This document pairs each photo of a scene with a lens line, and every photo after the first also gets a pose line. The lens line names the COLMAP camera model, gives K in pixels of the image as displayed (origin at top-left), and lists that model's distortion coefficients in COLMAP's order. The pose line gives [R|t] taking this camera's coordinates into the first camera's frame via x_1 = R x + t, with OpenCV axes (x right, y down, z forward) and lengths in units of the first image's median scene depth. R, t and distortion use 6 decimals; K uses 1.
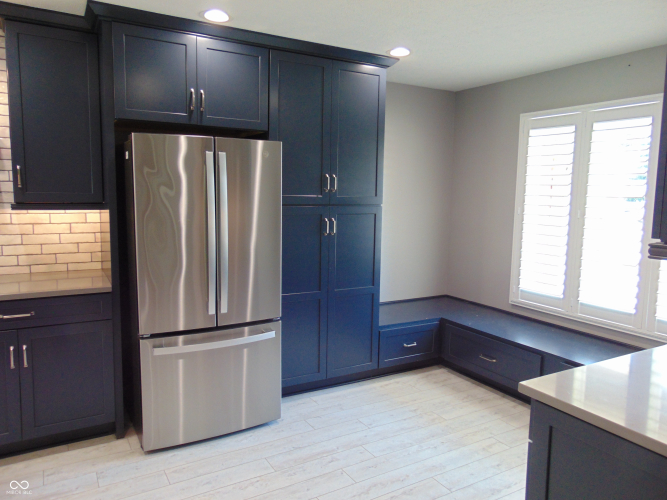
lens RADIAL K [[502.4, 0, 333.5], [0, 502.4, 250.0], [0, 0, 1]] dist [-0.029380, 0.053626]
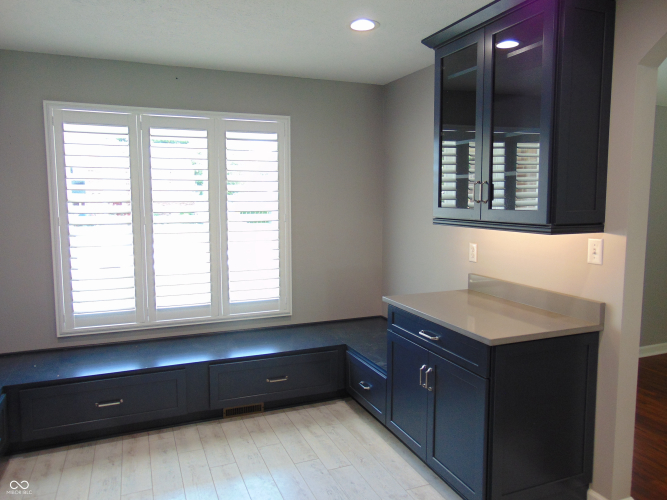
lens RADIAL K [[490.3, 0, 332.4], [0, 490.3, 244.1], [0, 0, 1]] dist [-0.002669, 0.046179]
pose [[0.147831, -0.105504, 0.983369, -0.397481], [0.129379, 0.987812, 0.086531, -0.060084], [-0.980514, 0.114436, 0.159679, 0.496653]]
